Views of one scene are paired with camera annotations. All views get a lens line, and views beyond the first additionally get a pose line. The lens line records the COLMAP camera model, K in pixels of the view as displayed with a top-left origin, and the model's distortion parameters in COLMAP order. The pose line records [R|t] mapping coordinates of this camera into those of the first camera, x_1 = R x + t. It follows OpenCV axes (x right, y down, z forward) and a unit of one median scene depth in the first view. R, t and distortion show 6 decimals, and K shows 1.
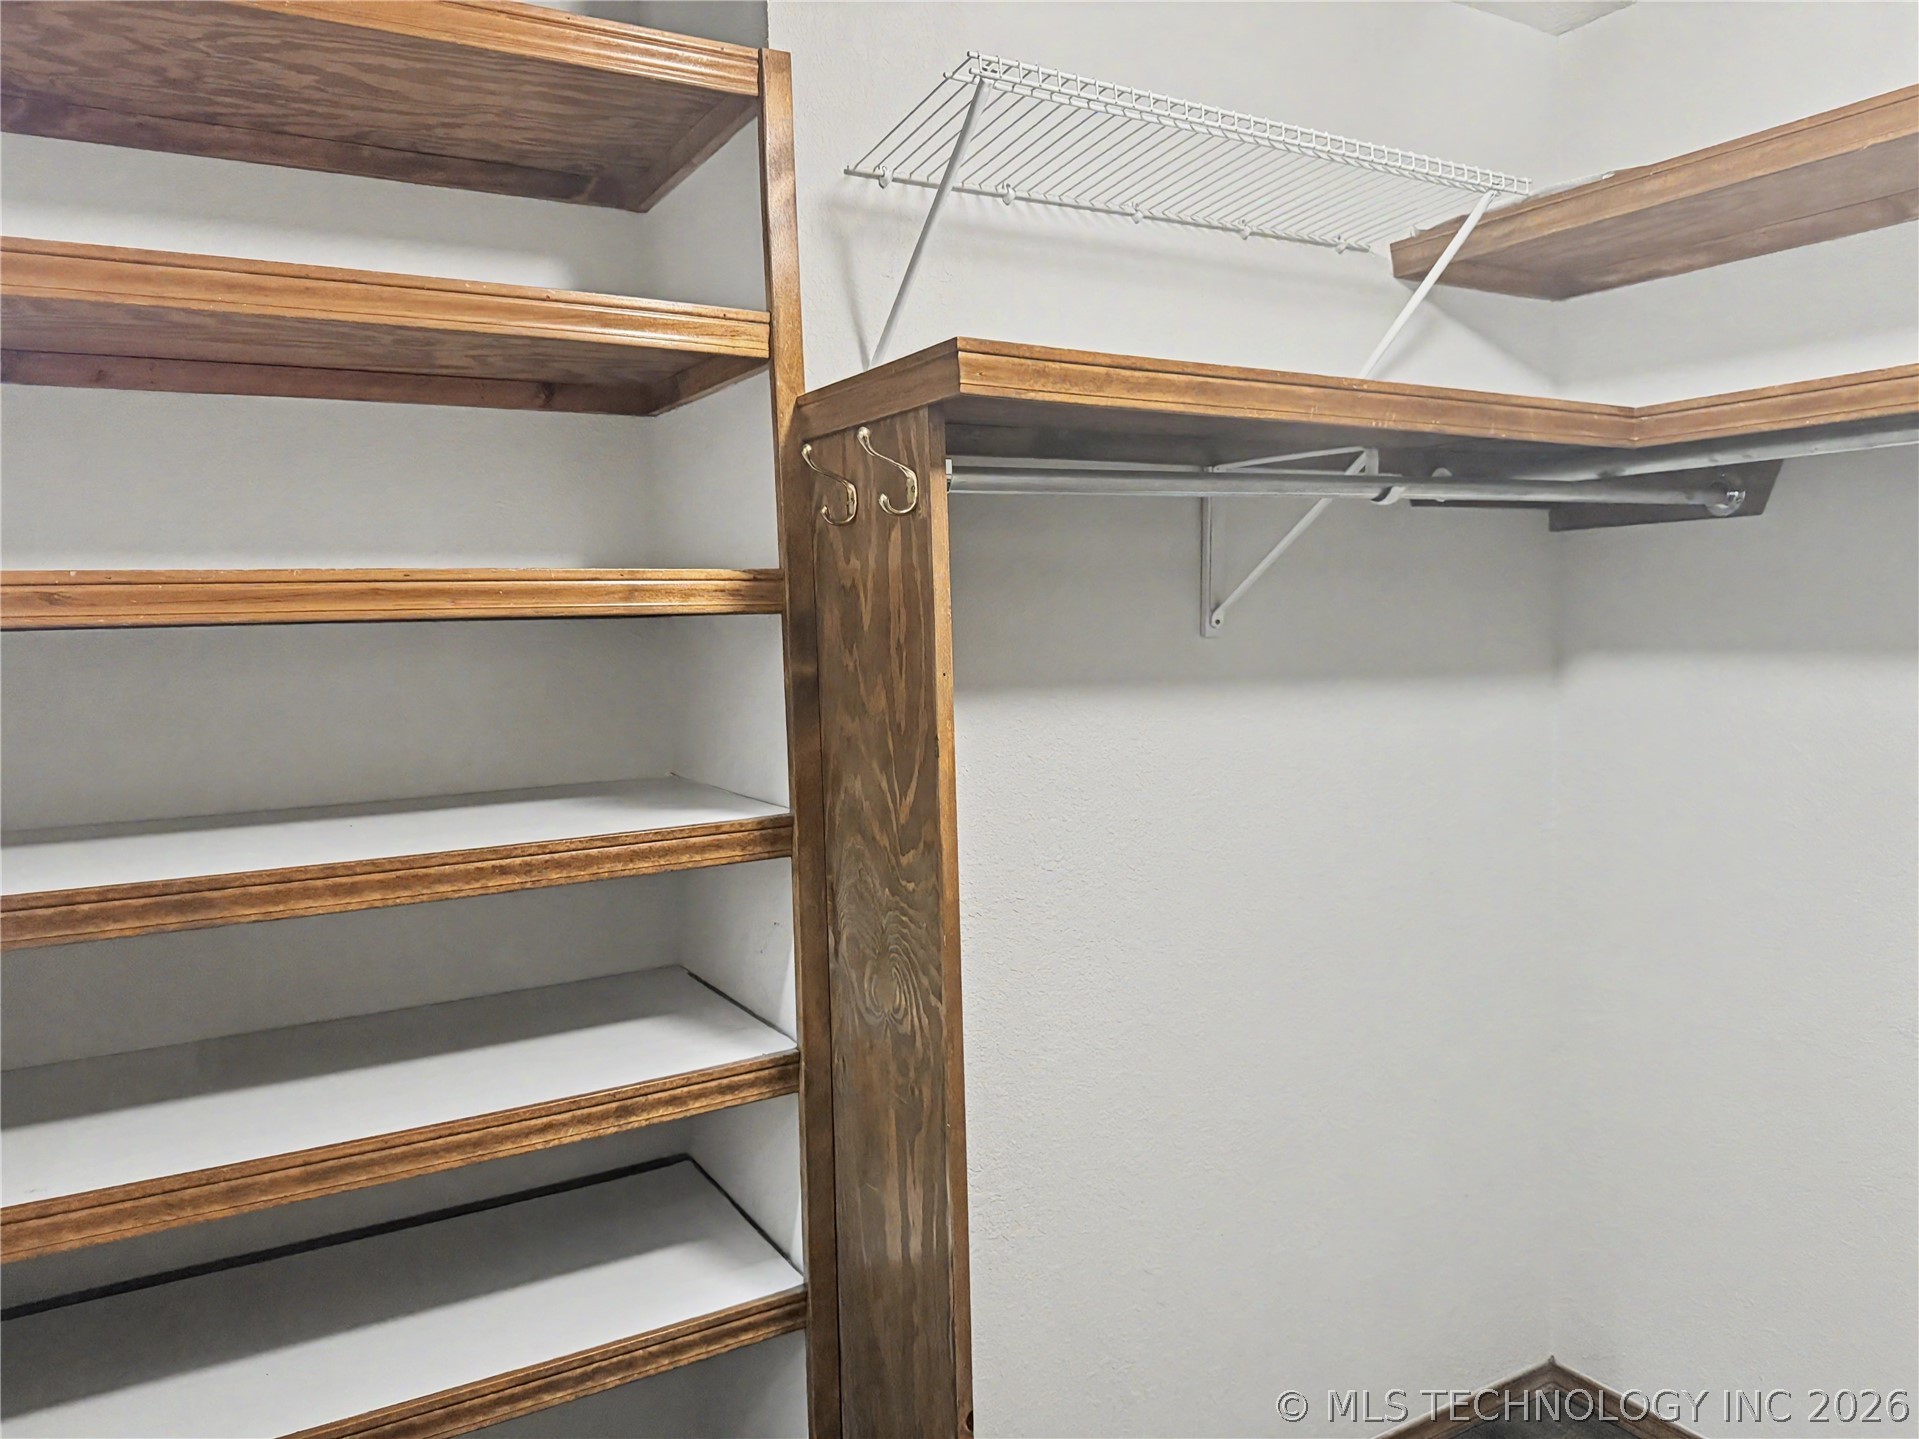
lens RADIAL K [[1355.2, 0, 942.9], [0, 1355.2, 718.0], [0, 0, 1]] dist [0.055820, -0.059806]
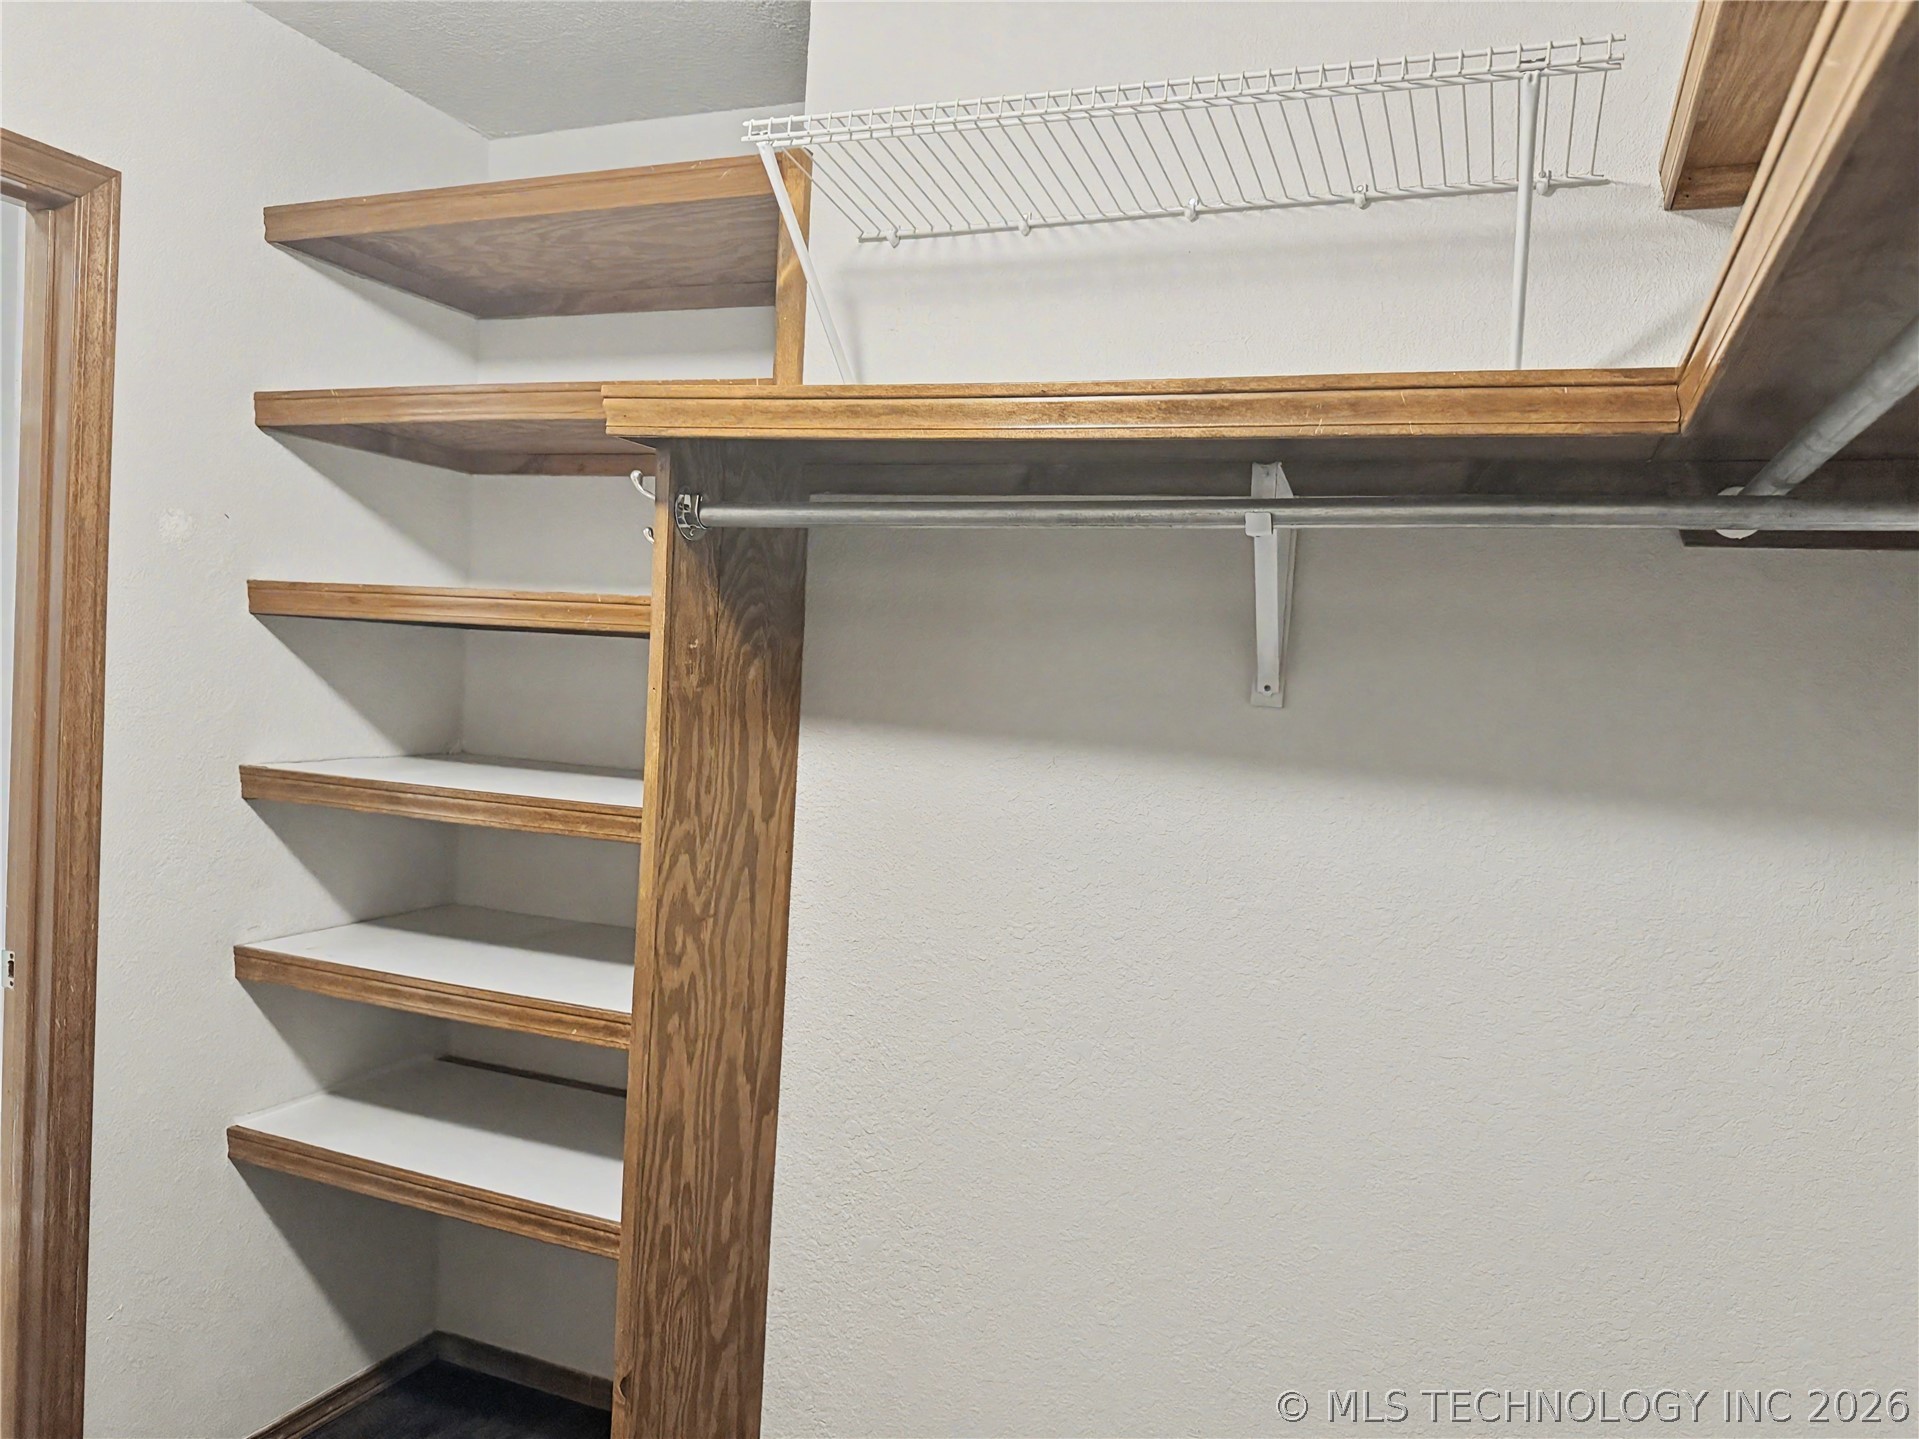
lens RADIAL K [[1355.2, 0, 945.6], [0, 1355.2, 718.7], [0, 0, 1]] dist [0.055820, -0.059806]
pose [[0.616093, 0.086416, -0.782919, 0.901023], [-0.132114, 0.991220, 0.005445, -0.039638], [0.776515, 0.100080, 0.622100, 0.441096]]
